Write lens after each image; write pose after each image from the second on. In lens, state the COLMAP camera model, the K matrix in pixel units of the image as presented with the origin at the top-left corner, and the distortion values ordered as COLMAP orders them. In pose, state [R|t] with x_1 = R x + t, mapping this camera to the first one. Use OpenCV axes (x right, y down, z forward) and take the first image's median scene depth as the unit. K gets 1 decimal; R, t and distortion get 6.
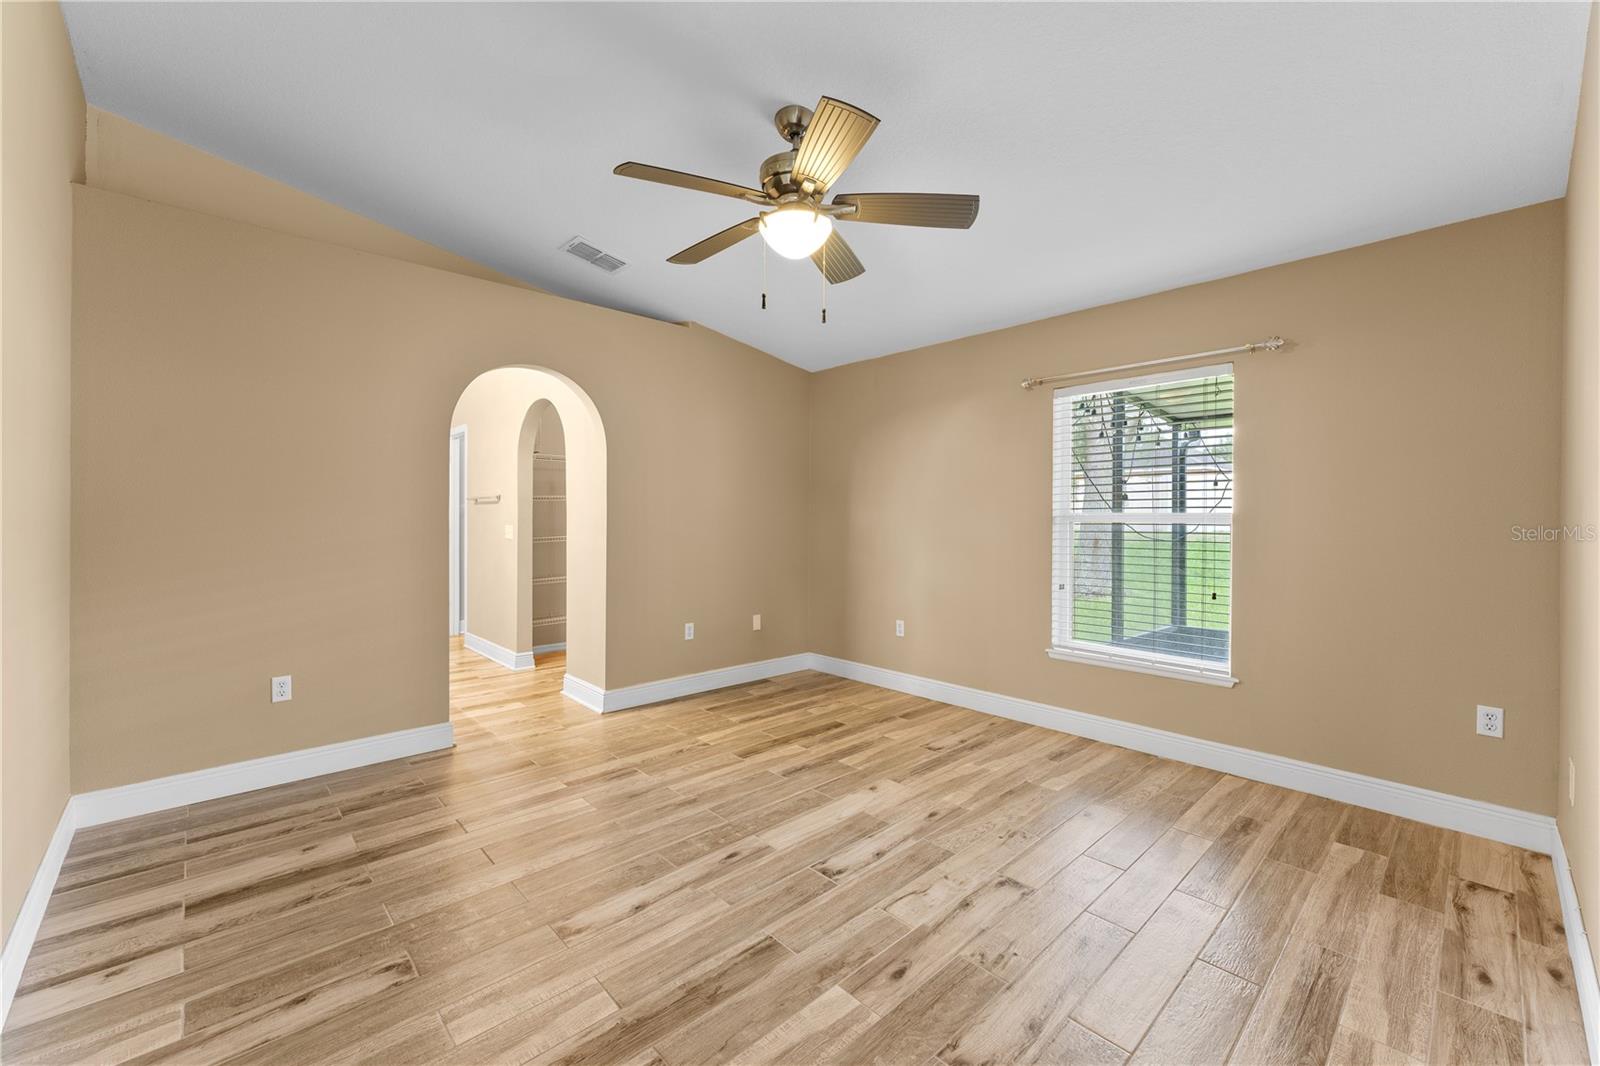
lens RADIAL K [[657.5, 0, 800.0], [0, 657.5, 527.8], [0, 0, 1]] dist [0.000018, -0.000634]
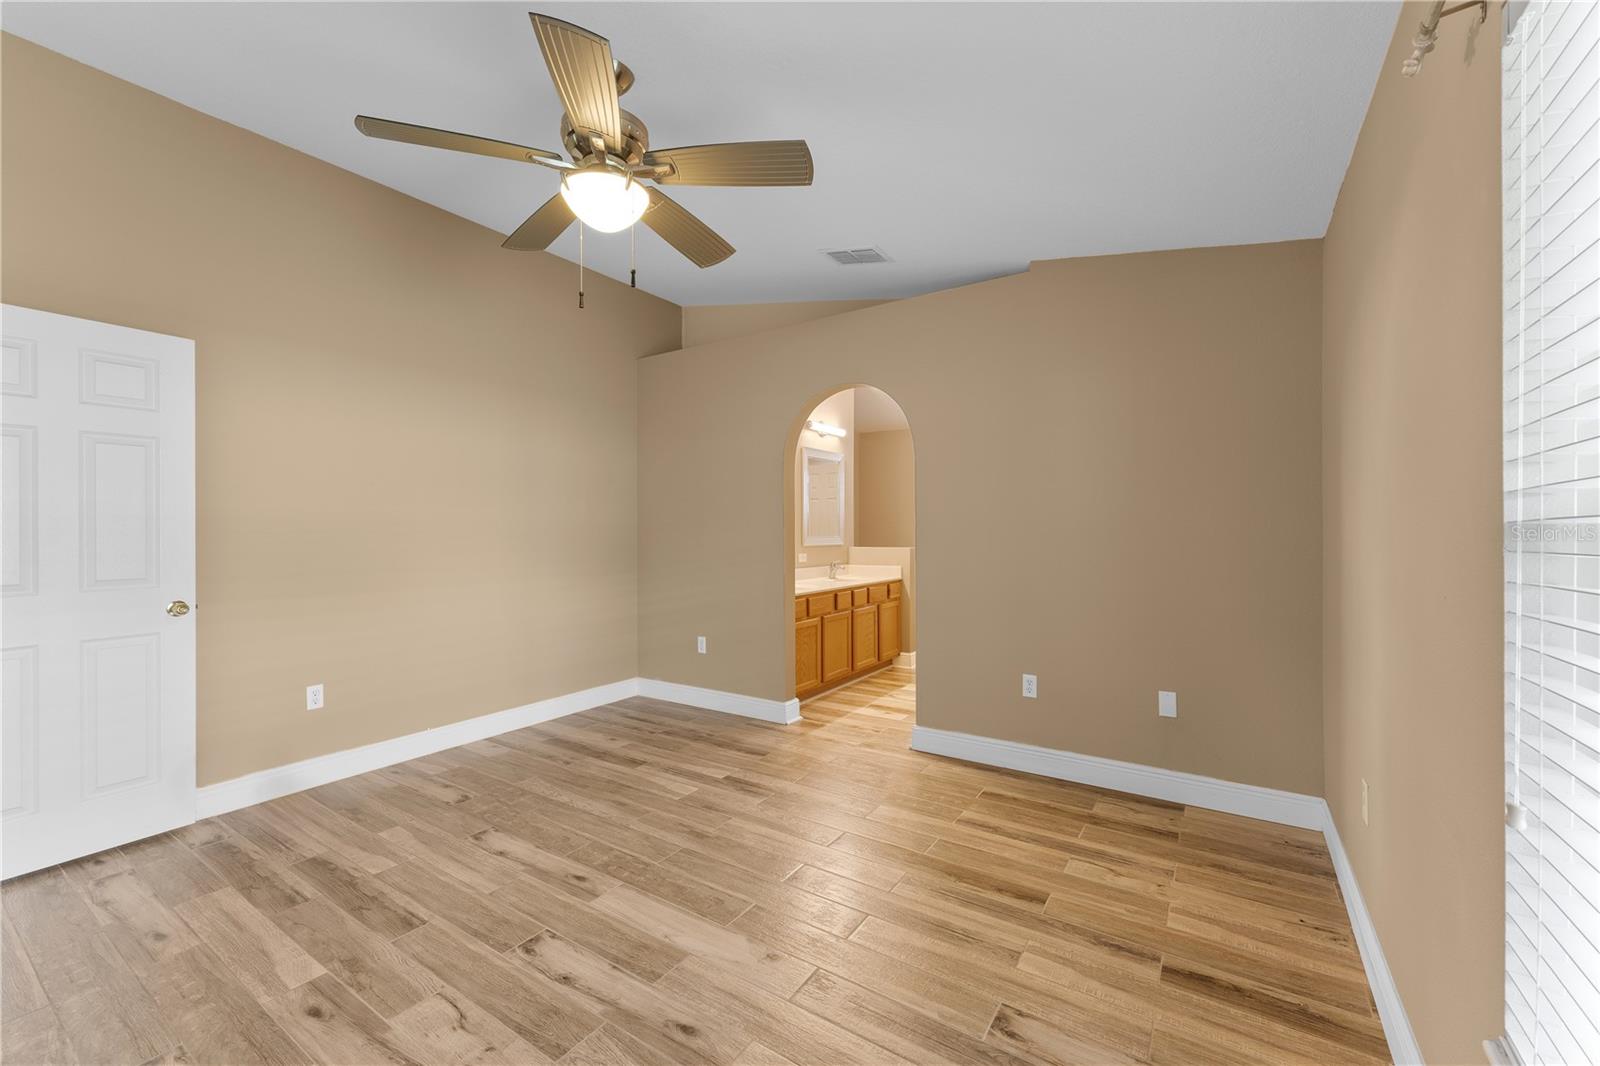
lens RADIAL K [[657.5, 0, 795.9], [0, 657.5, 528.7], [0, 0, 1]] dist [0.000018, -0.000634]
pose [[0.212571, -0.005797, -0.977129, 0.808280], [-0.011221, 0.999902, -0.008374, -0.013781], [0.977081, 0.012745, 0.212485, 0.964715]]
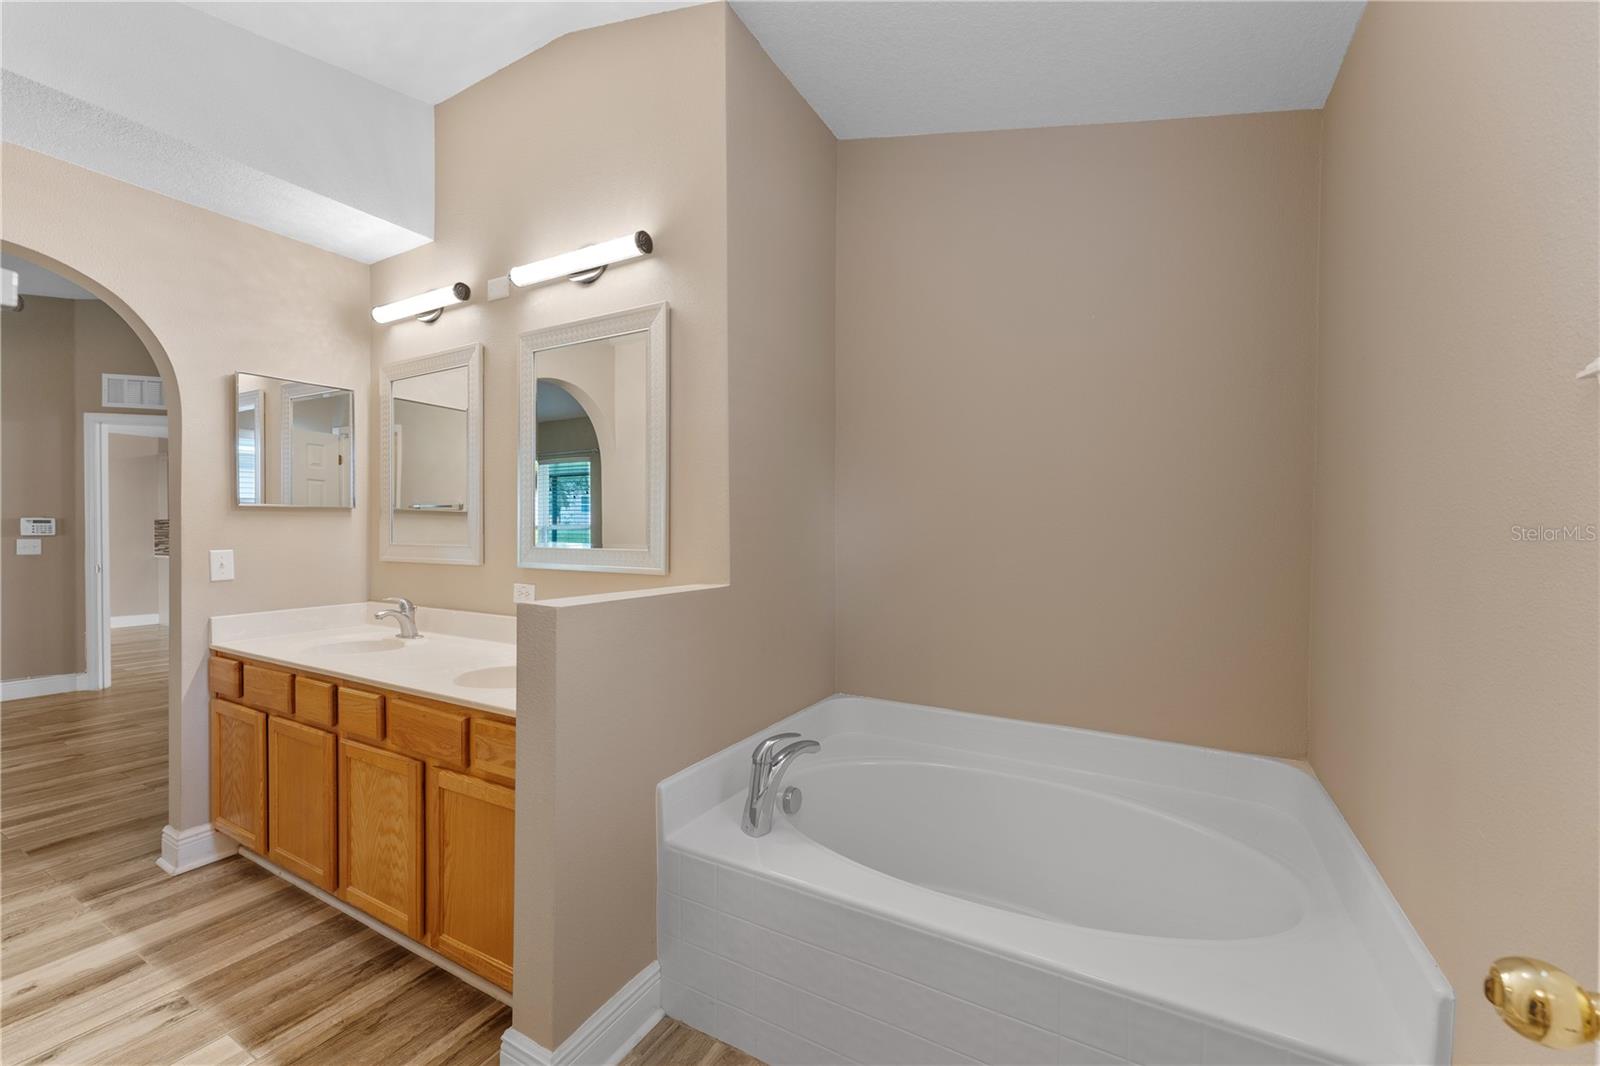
lens RADIAL K [[657.5, 0, 805.6], [0, 657.5, 537.0], [0, 0, 1]] dist [0.000018, -0.000634]
pose [[-0.960189, -0.007479, -0.279251, -1.292886], [-0.016320, 0.999436, 0.029350, -0.048234], [0.278874, 0.032739, -0.959770, 2.359085]]
